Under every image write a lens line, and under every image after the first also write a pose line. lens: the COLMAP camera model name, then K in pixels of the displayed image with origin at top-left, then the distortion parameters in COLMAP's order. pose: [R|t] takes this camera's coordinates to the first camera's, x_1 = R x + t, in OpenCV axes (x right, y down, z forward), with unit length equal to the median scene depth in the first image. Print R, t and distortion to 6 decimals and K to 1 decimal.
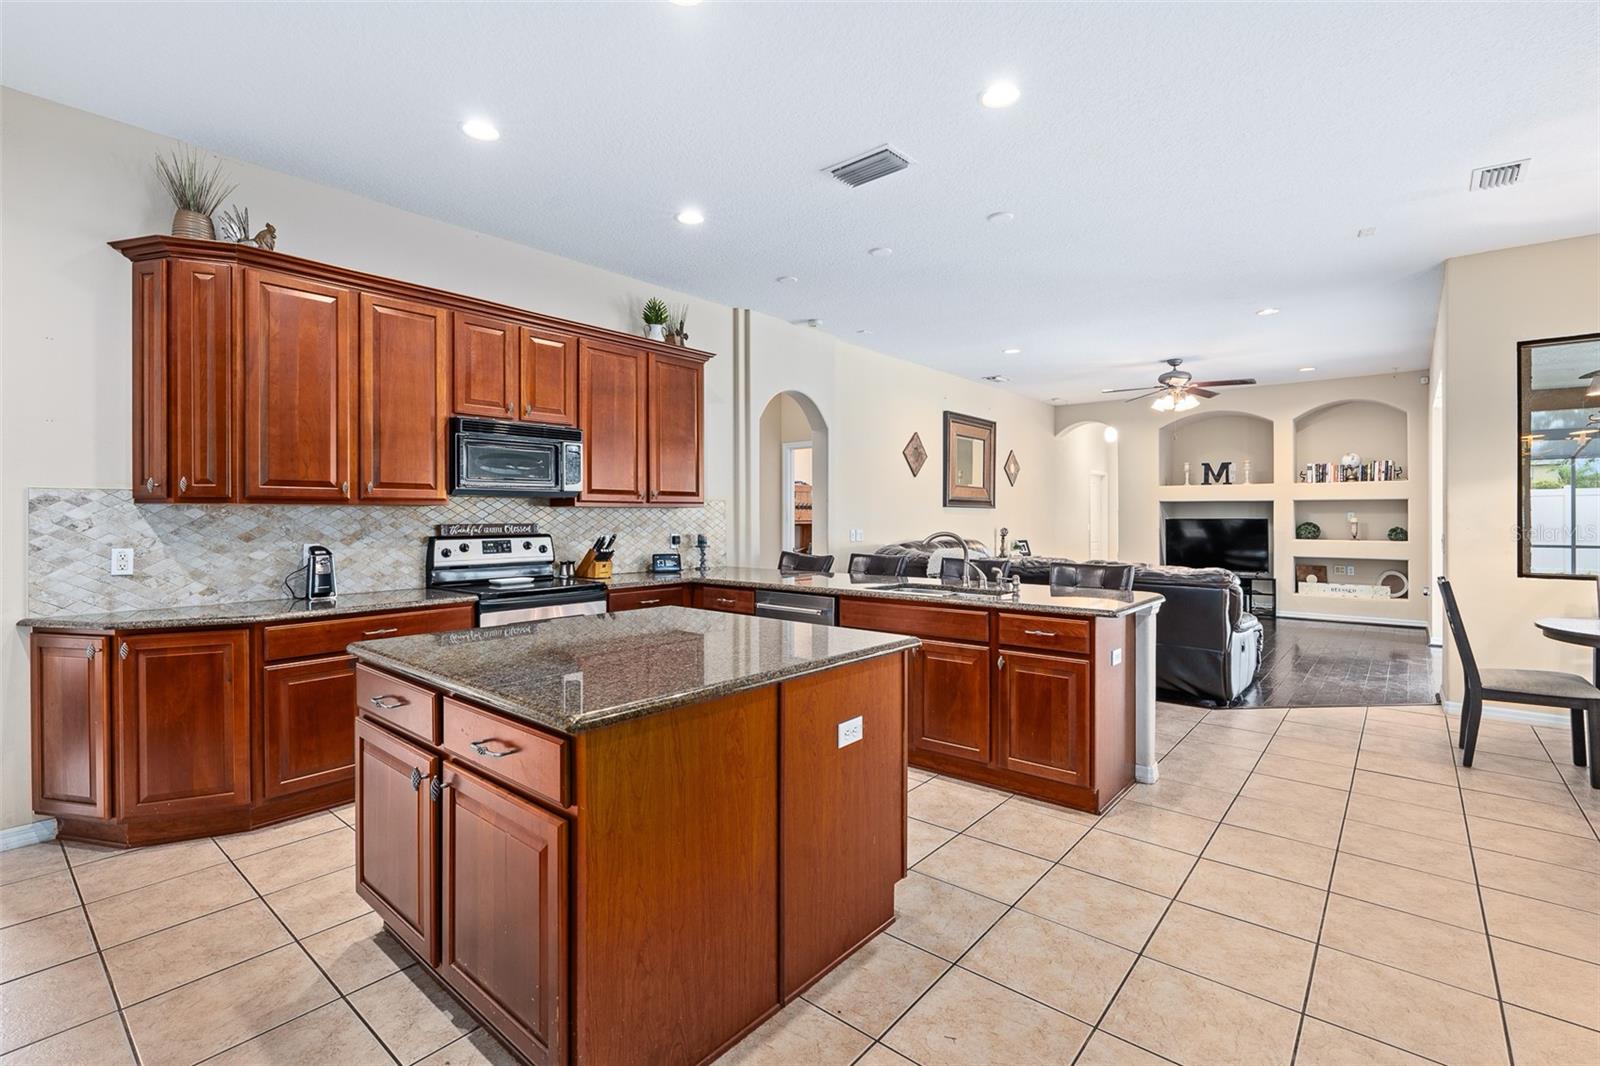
lens RADIAL K [[724.3, 0, 795.2], [0, 724.3, 519.6], [0, 0, 1]] dist [-0.006369, 0.003185]
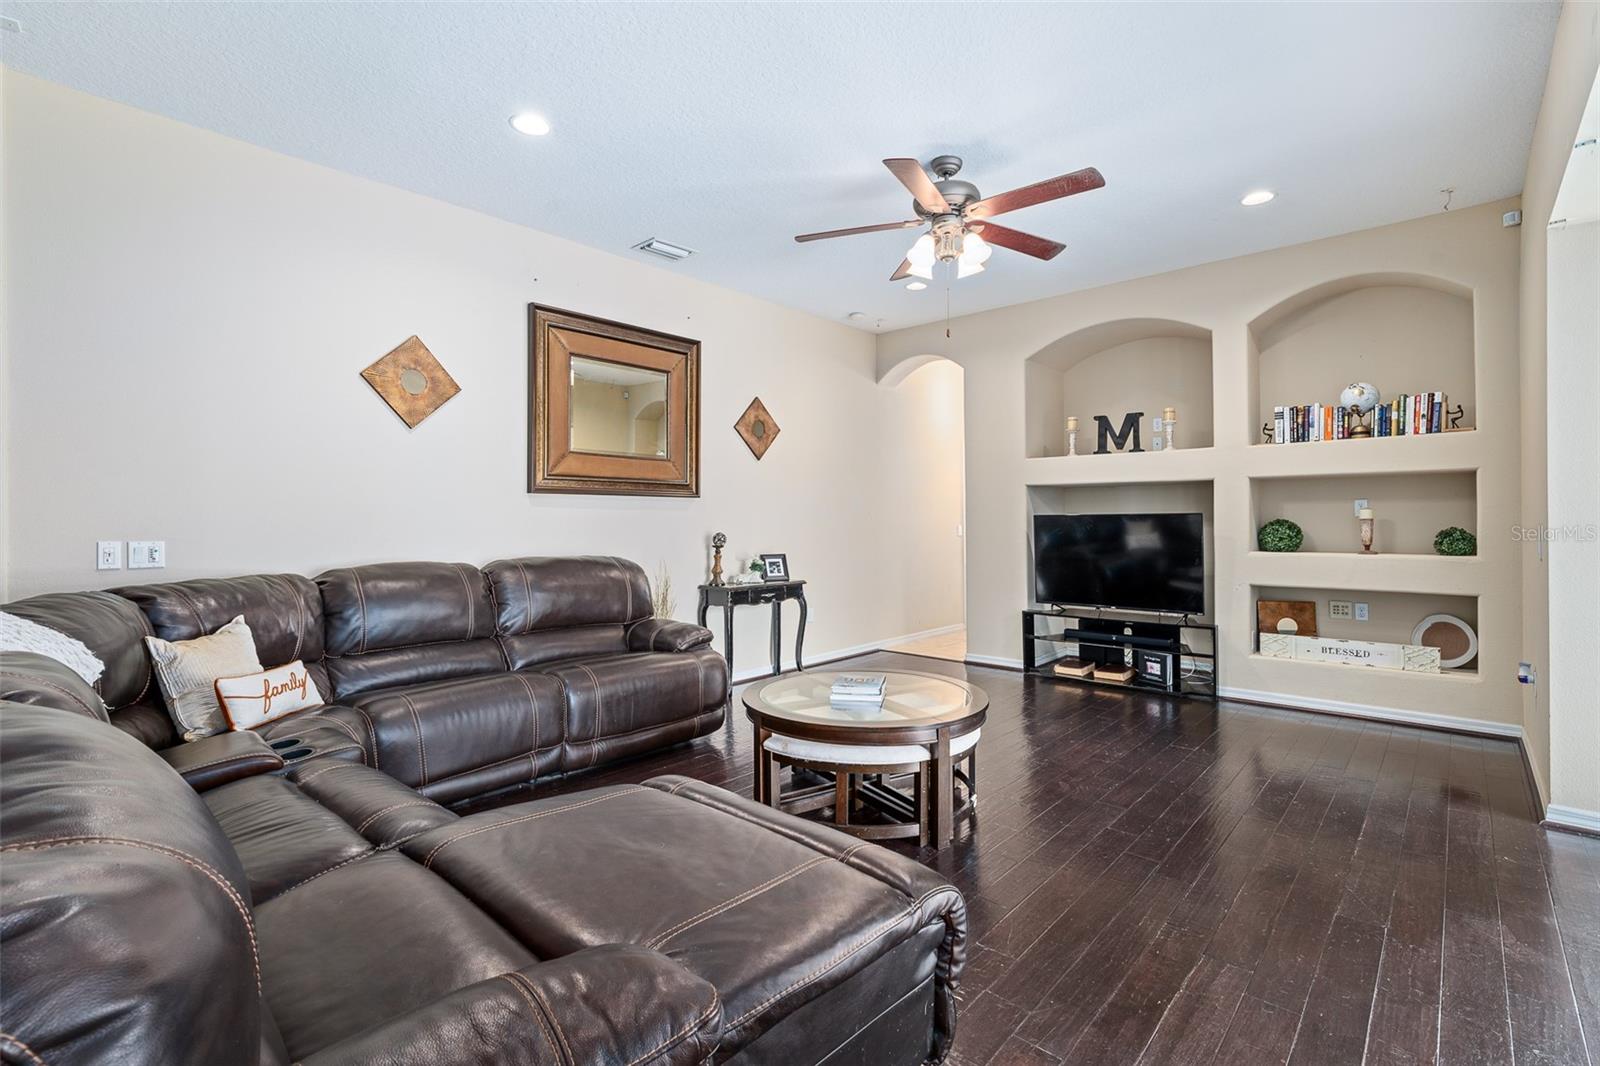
lens RADIAL K [[724.3, 0, 801.4], [0, 724.3, 521.3], [0, 0, 1]] dist [-0.006369, 0.003185]
pose [[0.999383, -0.006221, -0.034557, 0.426093], [0.006141, 0.999978, -0.002431, 0.004814], [0.034572, 0.002217, 0.999400, 0.516954]]
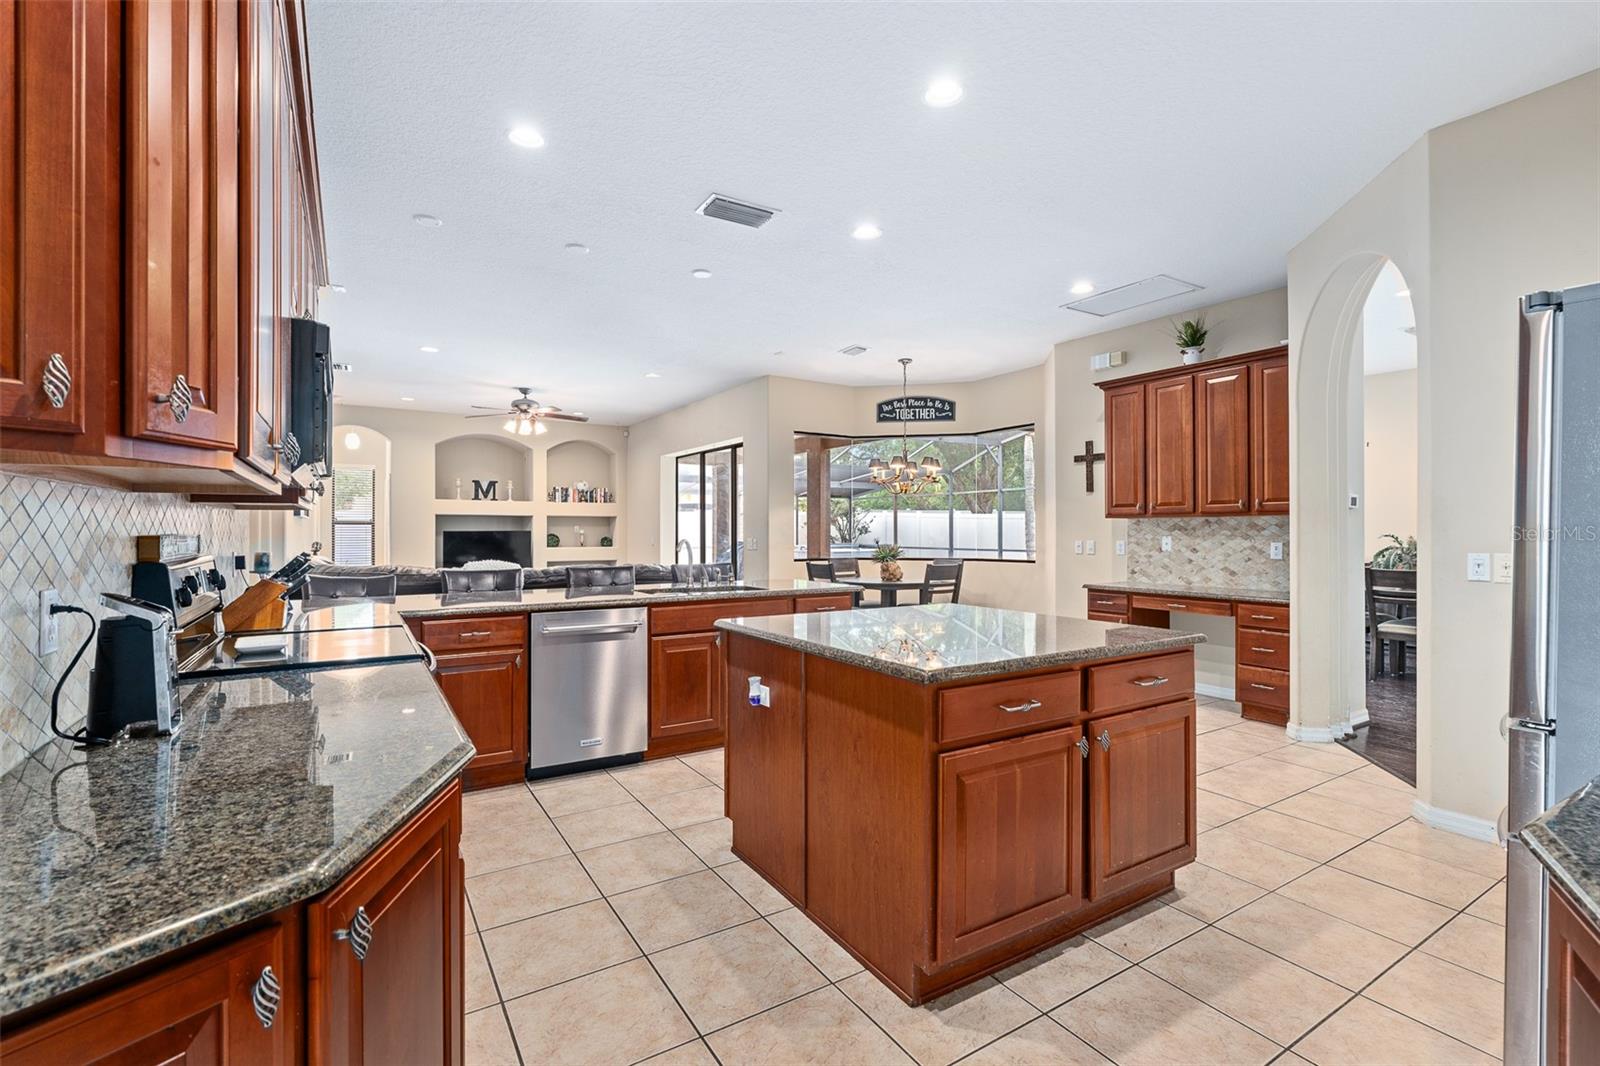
lens RADIAL K [[724.3, 0, 804.1], [0, 724.3, 532.0], [0, 0, 1]] dist [-0.006369, 0.003185]
pose [[0.295337, -0.001492, 0.955392, -0.398435], [0.005644, 0.999984, -0.000183, 0.003930], [-0.955377, 0.005446, 0.295341, 0.244468]]
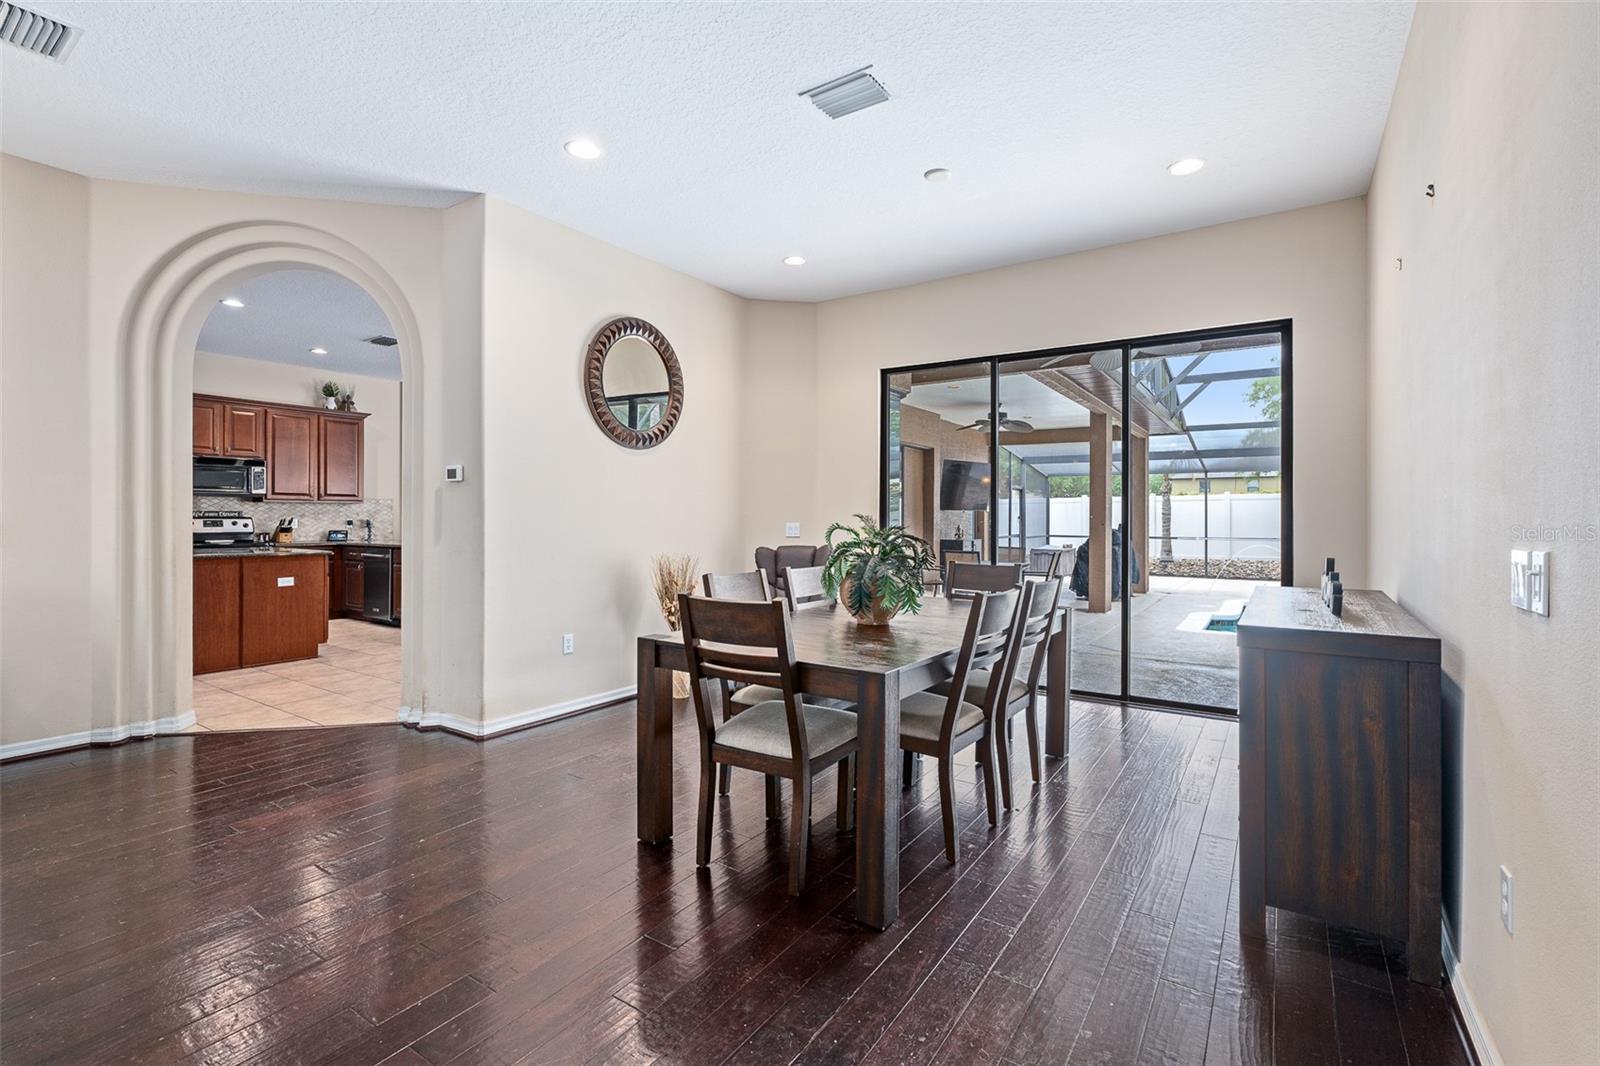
lens RADIAL K [[724.3, 0, 795.6], [0, 724.3, 514.8], [0, 0, 1]] dist [-0.006369, 0.003185]
pose [[0.993904, 0.002845, 0.110211, 0.446111], [-0.001838, 0.999956, -0.009234, 0.015405], [-0.110232, 0.008975, 0.993865, -0.513736]]
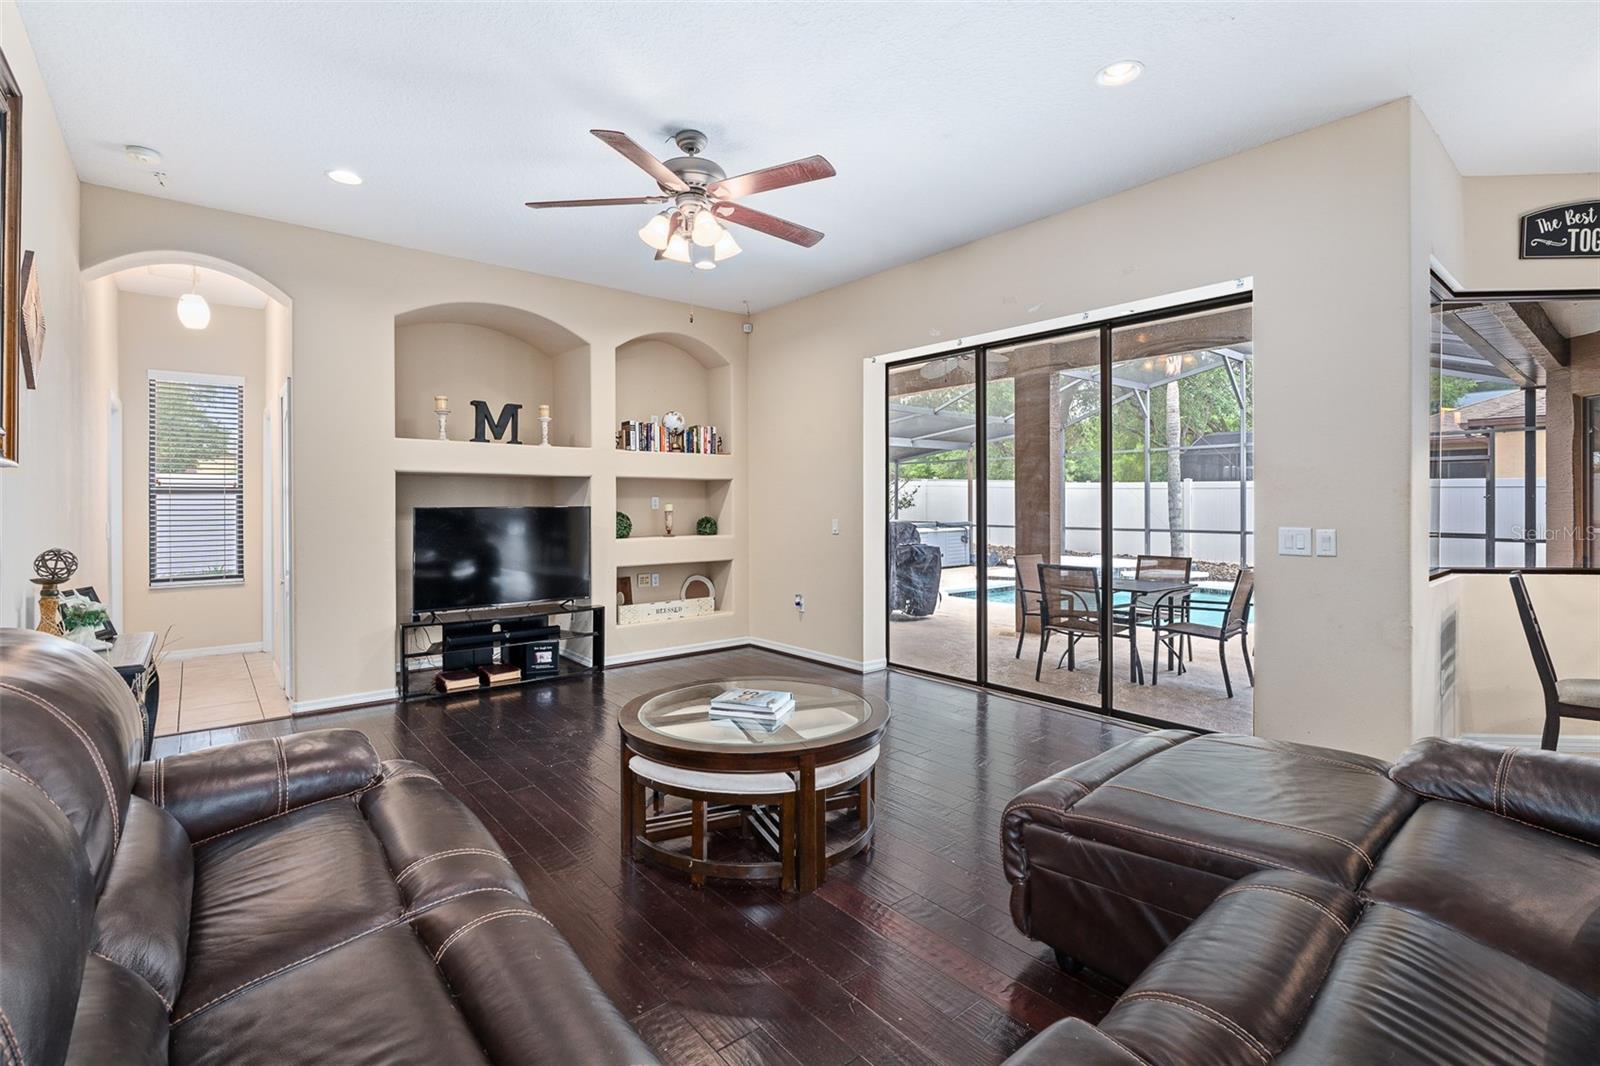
lens RADIAL K [[724.3, 0, 806.4], [0, 724.3, 517.9], [0, 0, 1]] dist [-0.006369, 0.003185]
pose [[0.157963, -0.020285, 0.987237, 0.109097], [0.006387, 0.999789, 0.019521, -0.002726], [-0.987424, 0.003222, 0.158059, 0.825137]]
